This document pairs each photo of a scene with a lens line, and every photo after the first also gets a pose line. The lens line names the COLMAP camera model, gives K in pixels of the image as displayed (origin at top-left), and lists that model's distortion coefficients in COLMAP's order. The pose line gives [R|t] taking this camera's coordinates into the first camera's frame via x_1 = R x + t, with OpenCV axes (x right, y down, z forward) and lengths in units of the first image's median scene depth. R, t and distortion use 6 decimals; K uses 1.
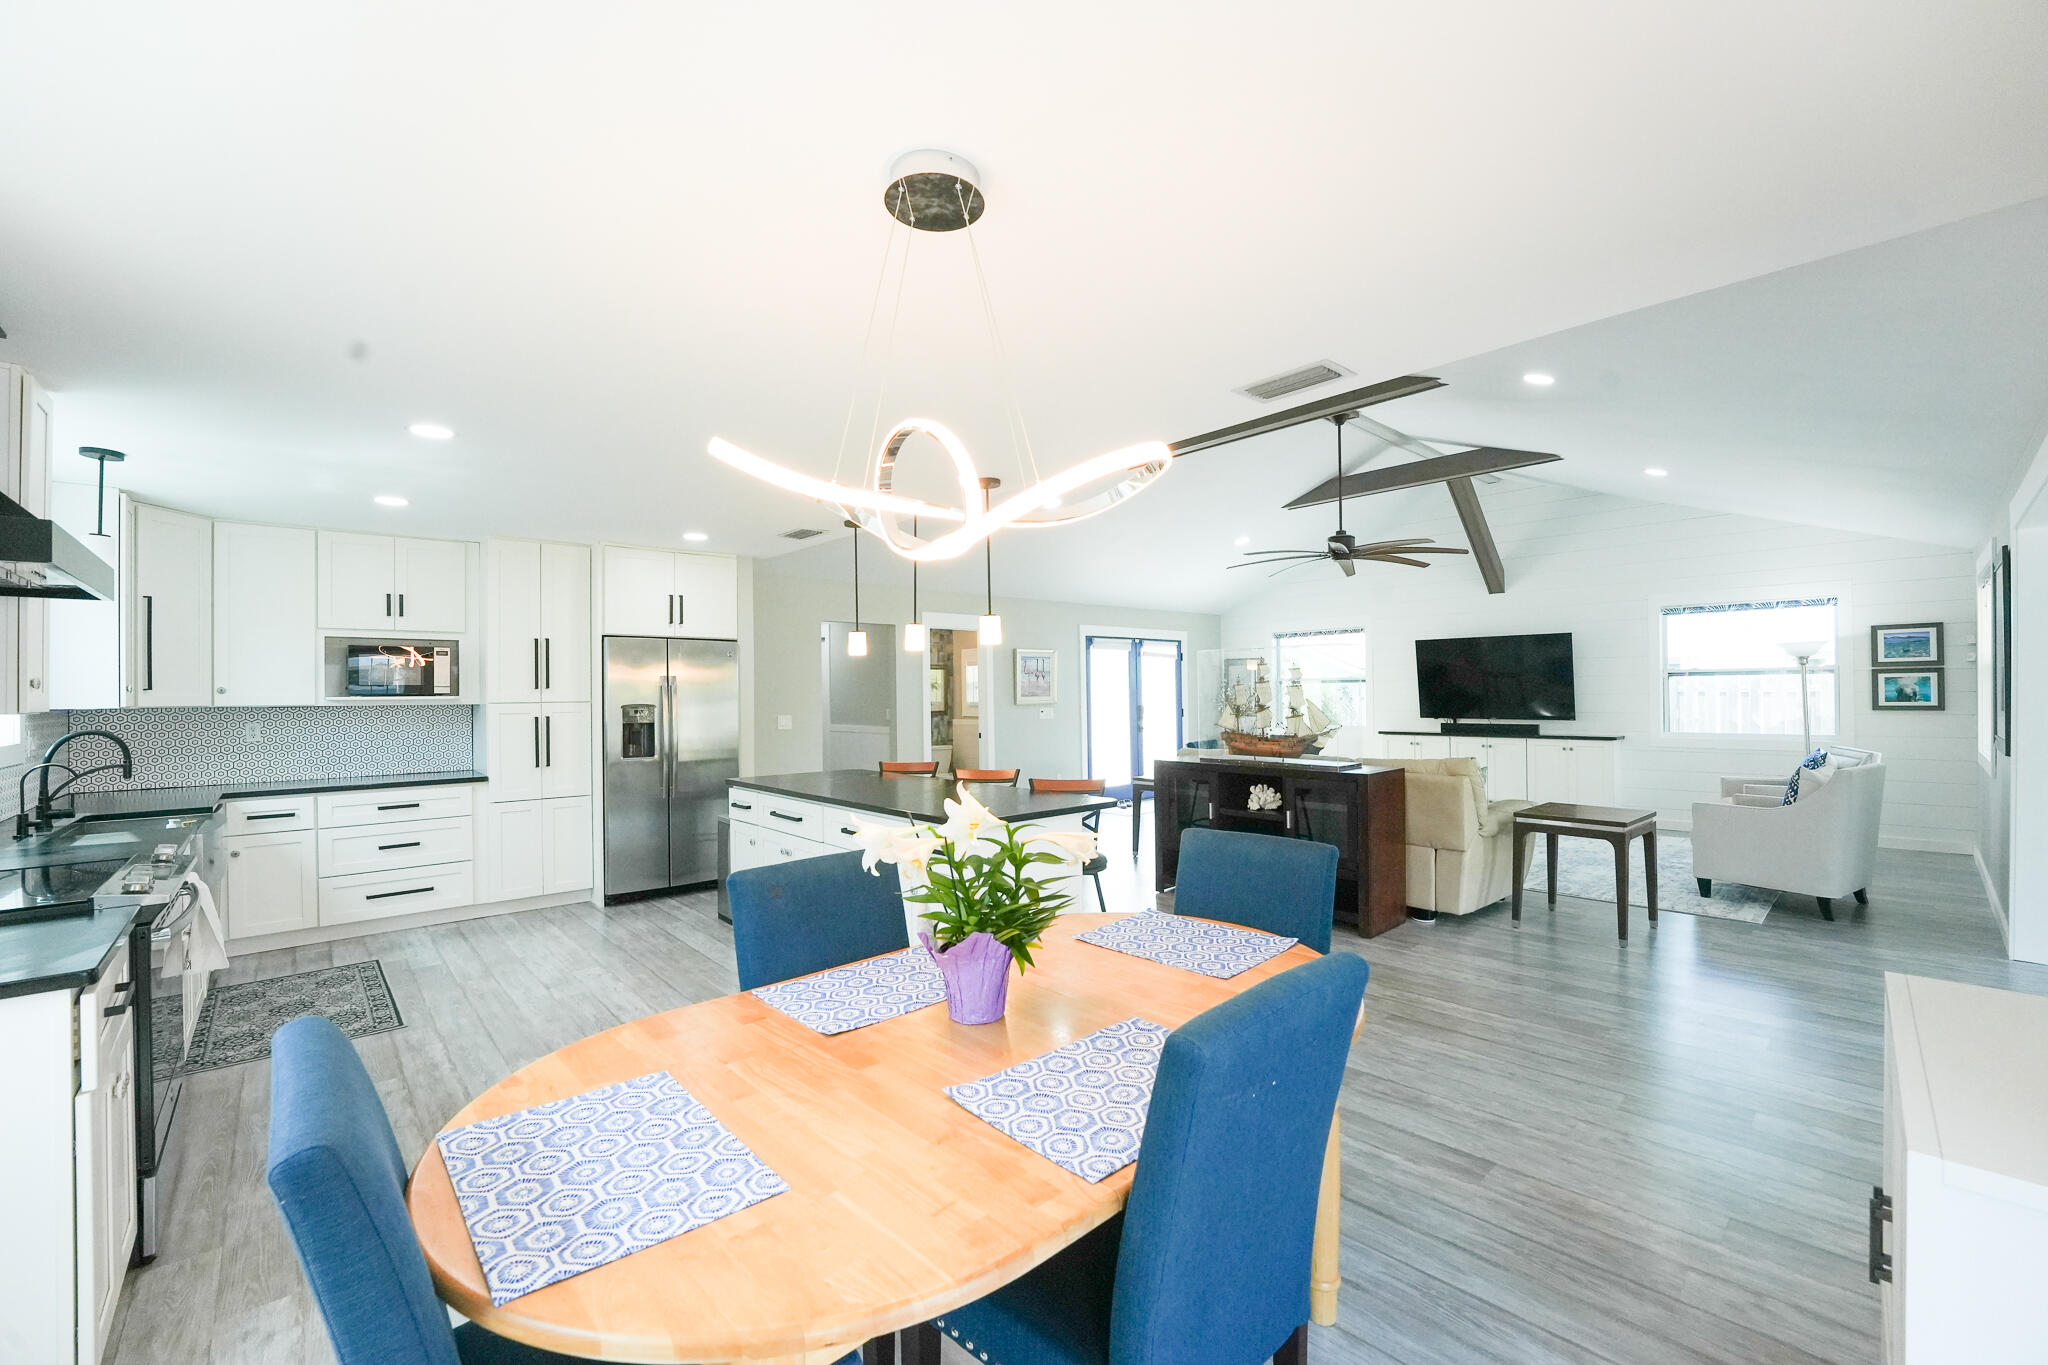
lens RADIAL K [[829.7, 0, 1035.7], [0, 829.7, 688.3], [0, 0, 1]] dist [-0.028794, 0.003999]
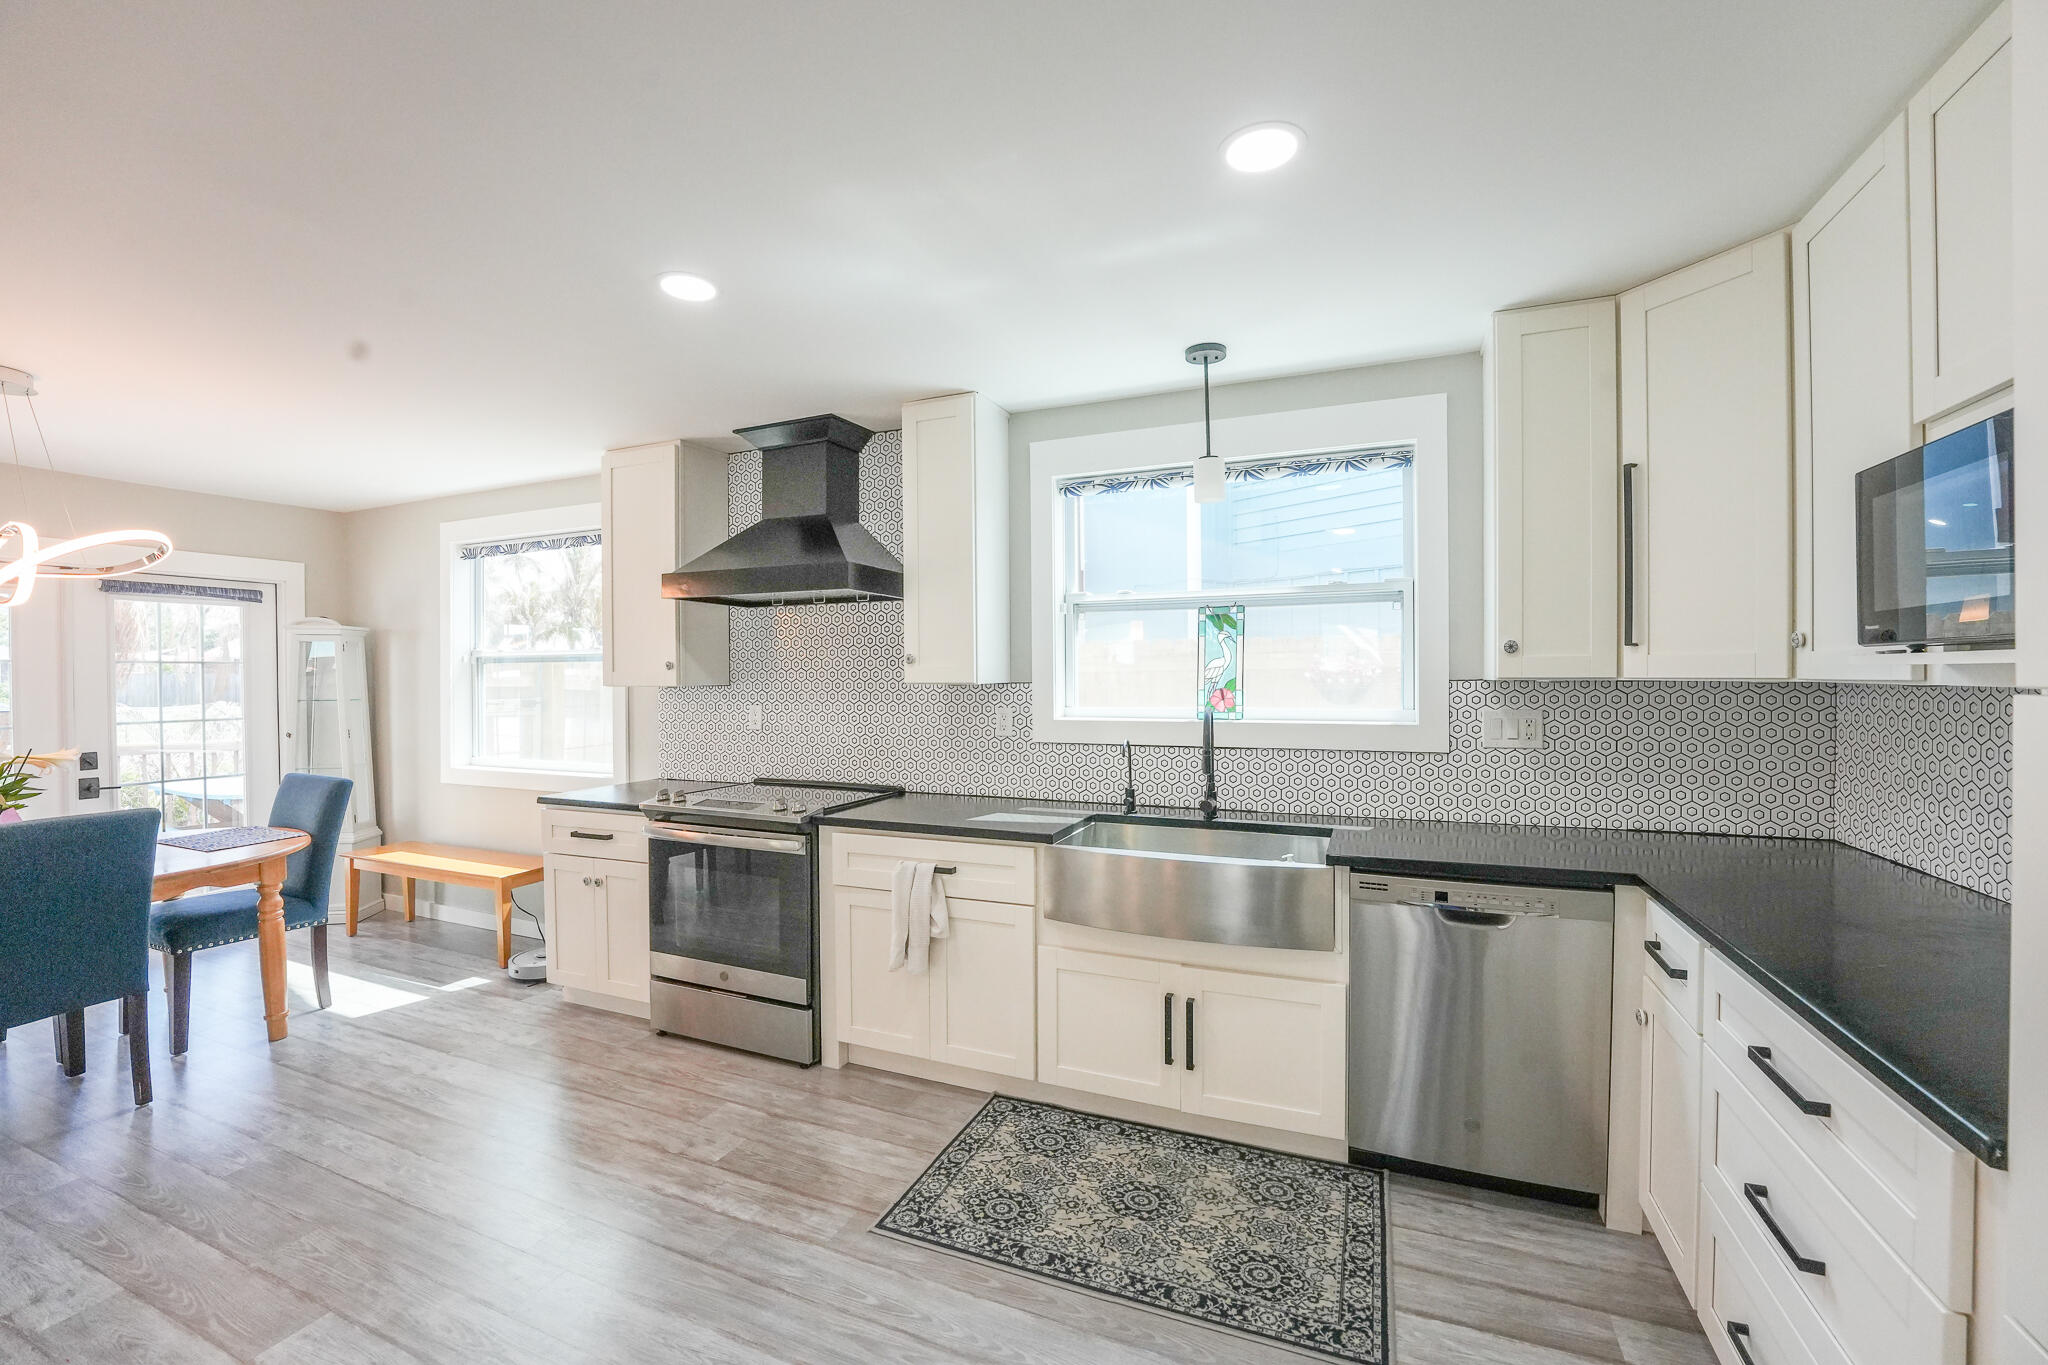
lens RADIAL K [[829.7, 0, 1029.8], [0, 829.7, 681.1], [0, 0, 1]] dist [-0.028794, 0.003999]
pose [[-0.909887, 0.020324, -0.414358, -0.415899], [0.020400, 0.999783, 0.004243, 0.011864], [0.414354, -0.004592, -0.910104, 1.029845]]
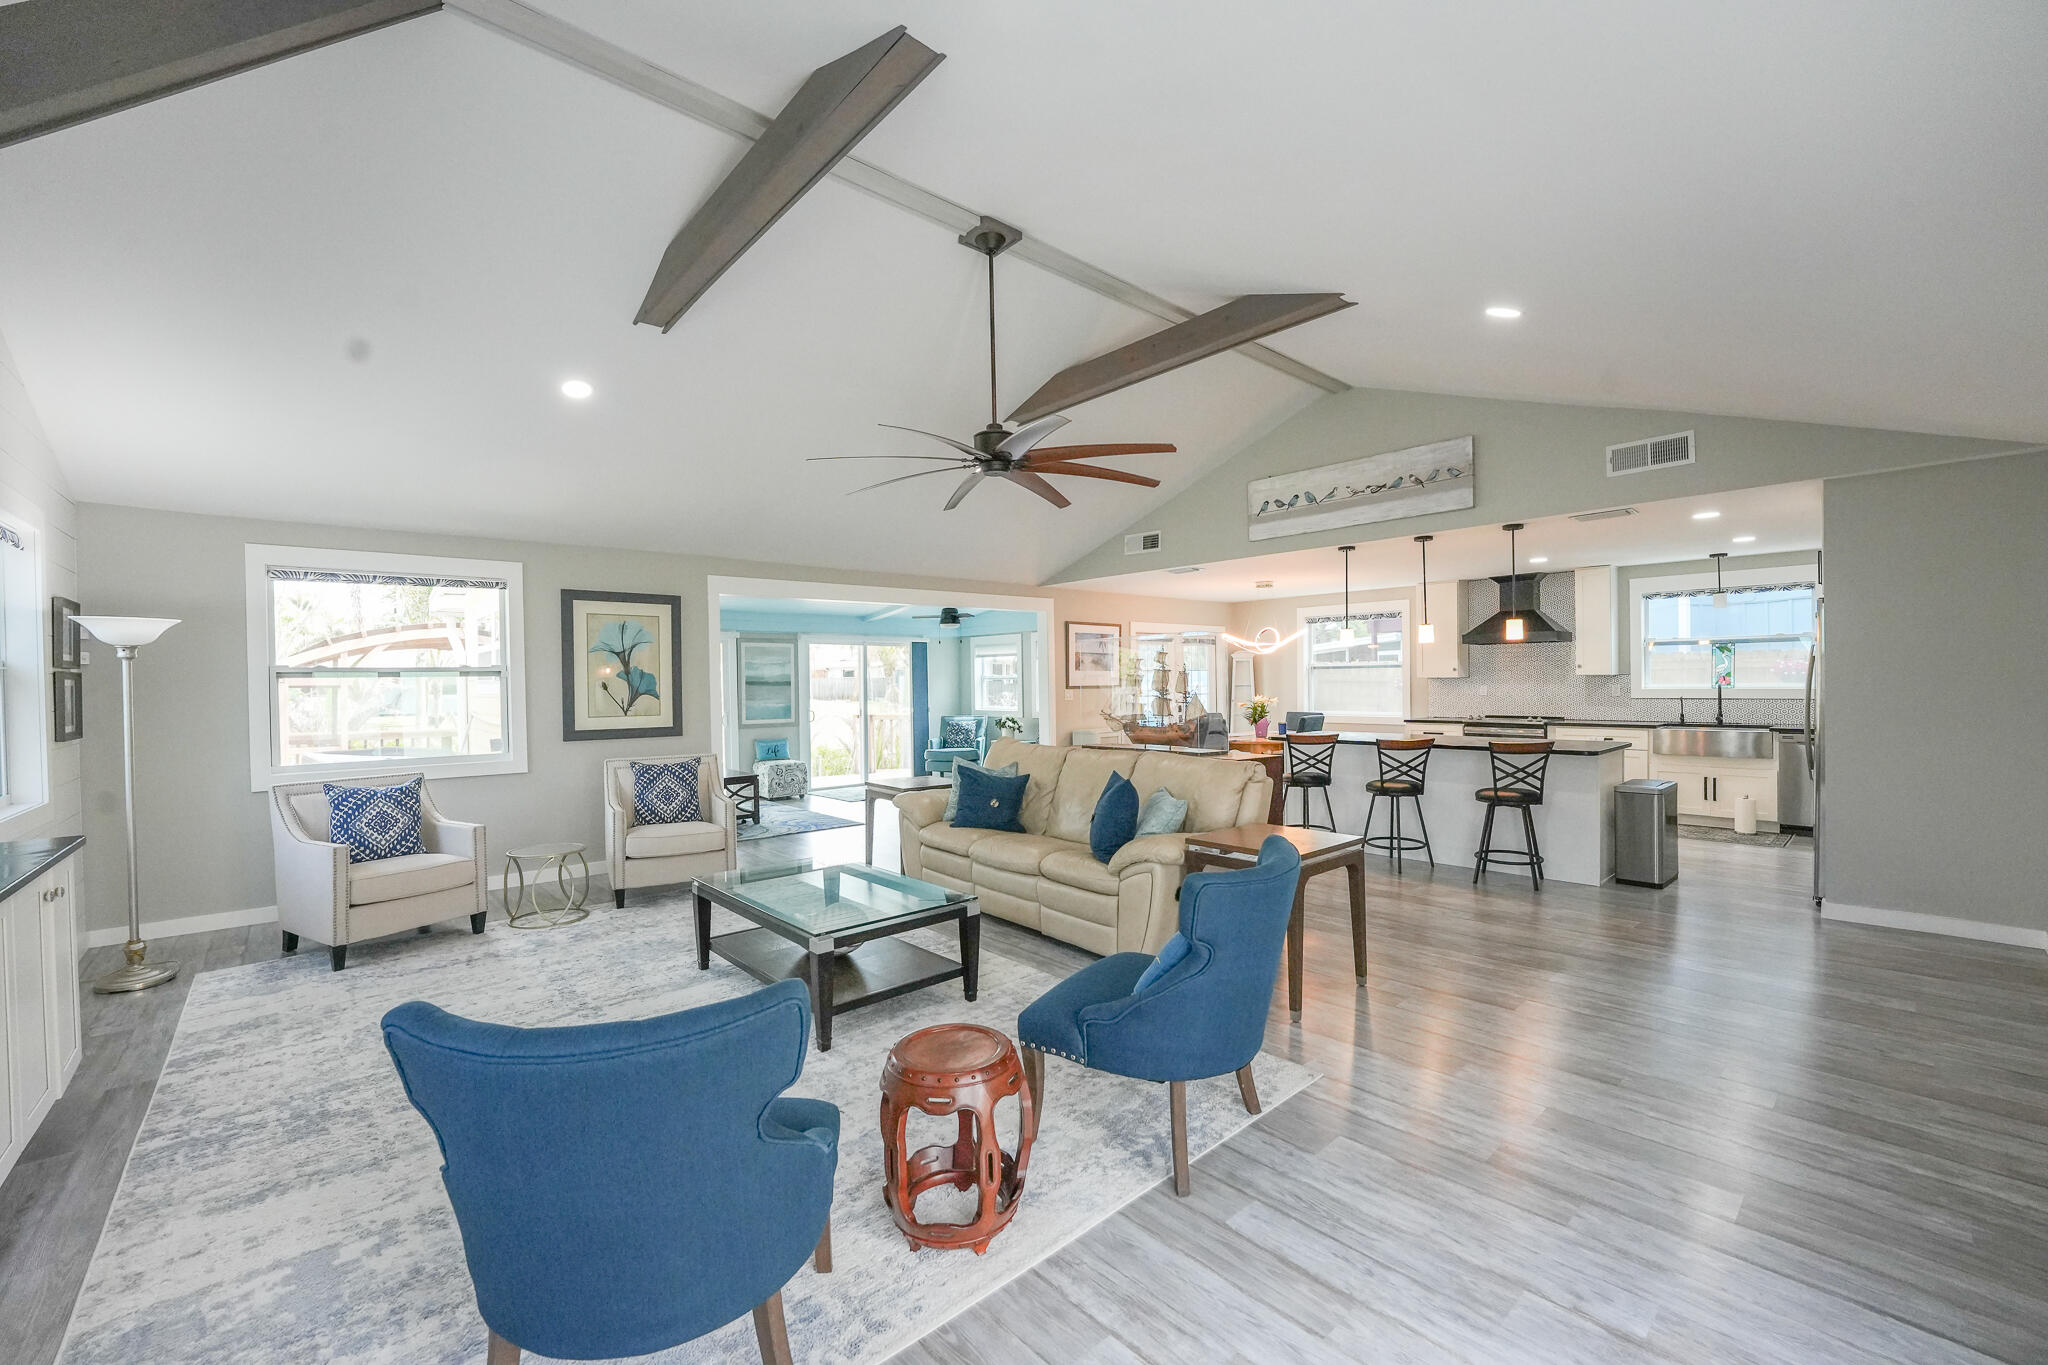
lens RADIAL K [[829.7, 0, 1025.5], [0, 829.7, 683.9], [0, 0, 1]] dist [-0.028794, 0.003999]
pose [[-0.999417, 0.027323, 0.020486, 0.421909], [0.027270, 0.999624, -0.002861, 0.006998], [-0.020556, -0.002301, -0.999786, 2.016281]]
